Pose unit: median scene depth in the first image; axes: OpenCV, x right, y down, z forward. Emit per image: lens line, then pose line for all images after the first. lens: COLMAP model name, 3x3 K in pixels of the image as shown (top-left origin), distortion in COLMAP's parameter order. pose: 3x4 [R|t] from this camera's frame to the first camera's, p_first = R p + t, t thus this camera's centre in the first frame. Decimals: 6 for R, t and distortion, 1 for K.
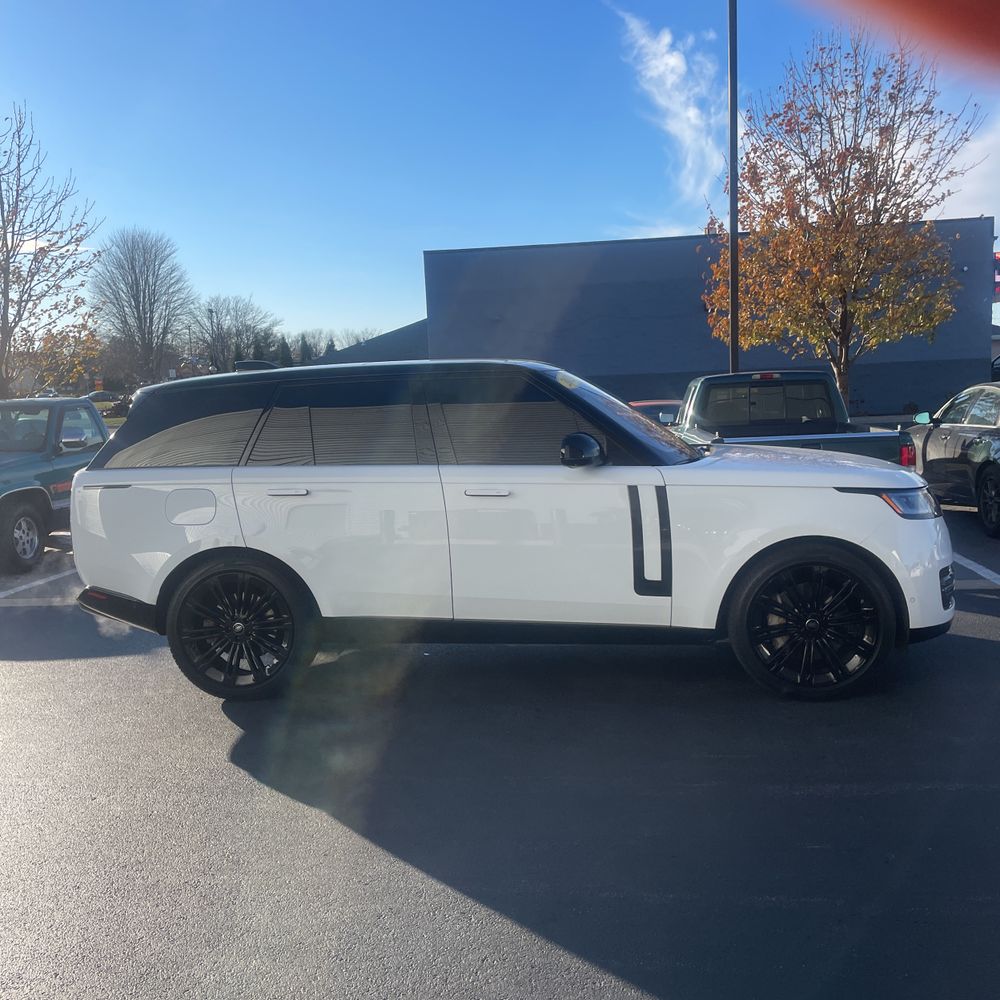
lens RADIAL K [[1005.7, 0, 499.8], [0, 1005.7, 490.4], [0, 0, 1]] dist [0.090887, -0.116557]
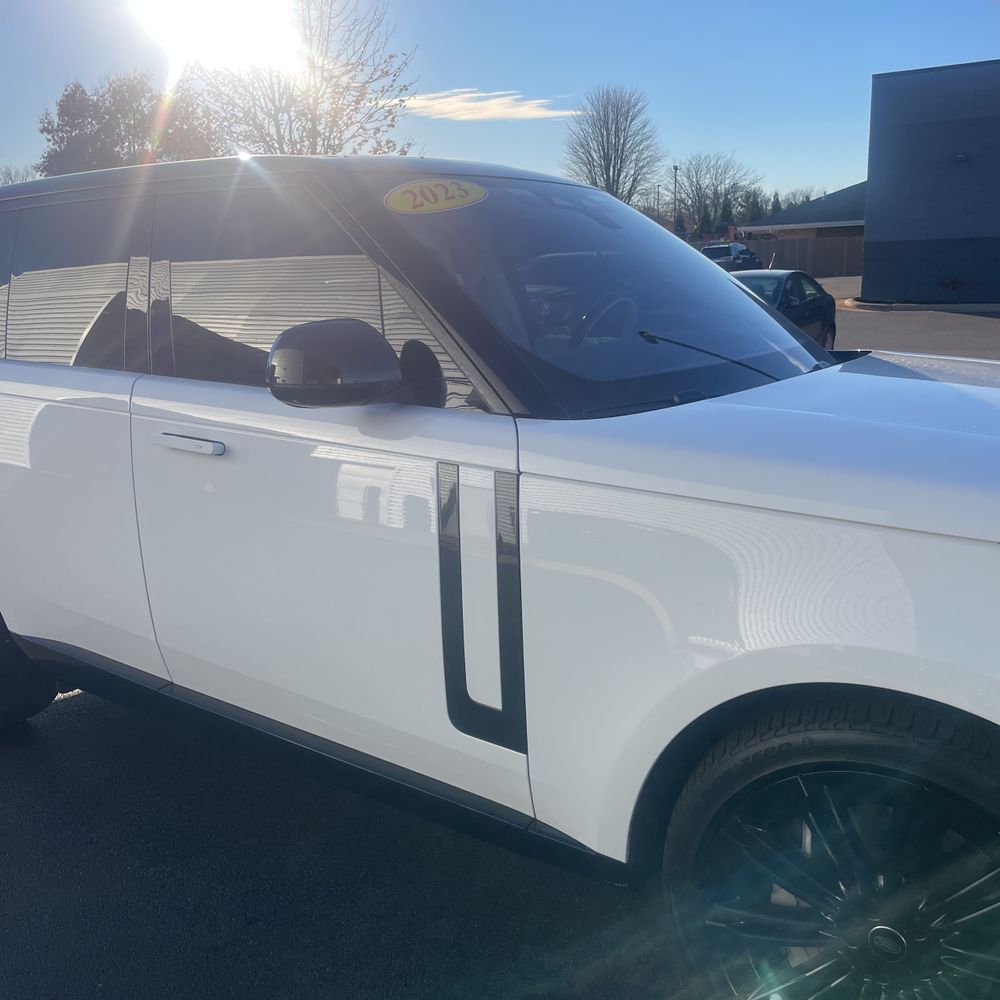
lens RADIAL K [[1005.7, 0, 499.8], [0, 1005.7, 490.4], [0, 0, 1]] dist [0.090887, -0.116557]
pose [[0.892296, 0.112610, -0.437181, 0.201932], [-0.055128, 0.988322, 0.142056, -0.031956], [0.448072, -0.102655, 0.888084, 0.414141]]
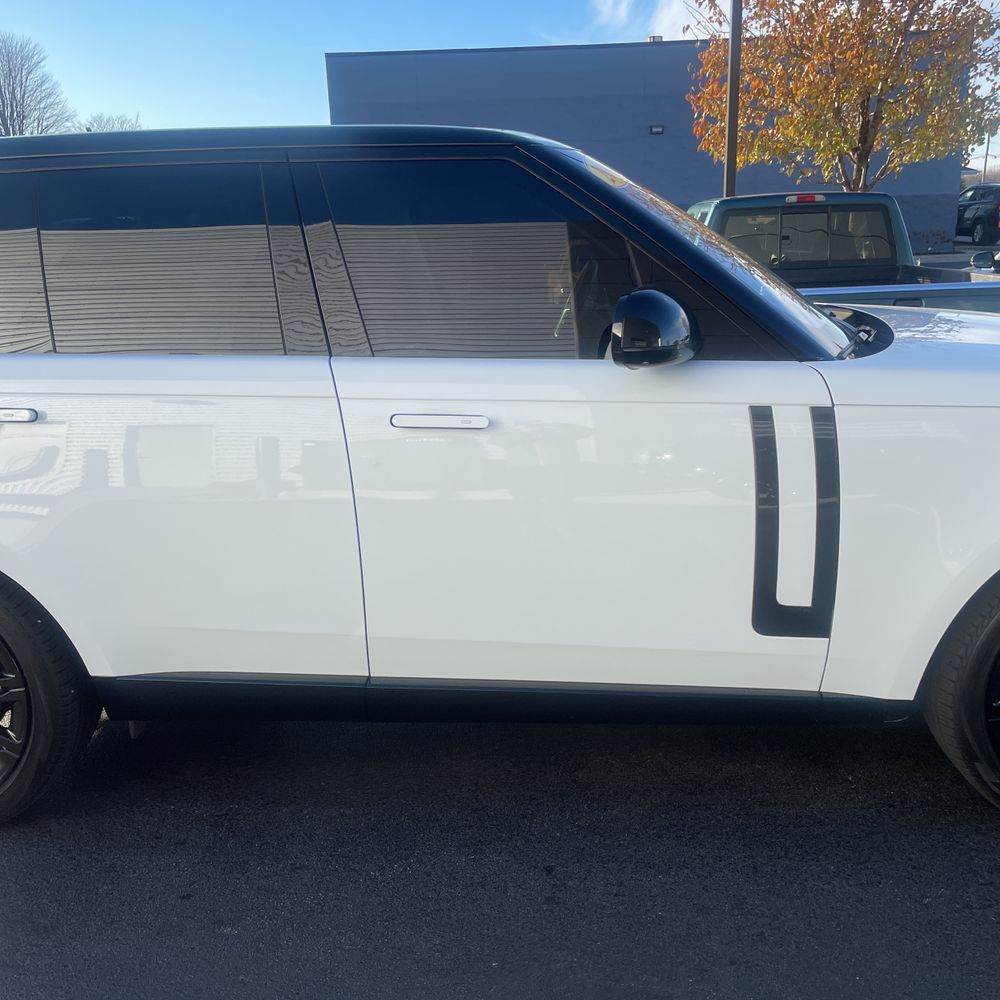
lens RADIAL K [[1002.9, 0, 500.3], [0, 1002.9, 495.2], [0, 0, 1]] dist [0.094514, -0.129285]
pose [[0.996469, -0.009720, 0.083400, -0.014987], [-0.003565, 0.987484, 0.157677, -0.022824], [-0.083888, -0.157418, 0.983963, 0.348181]]
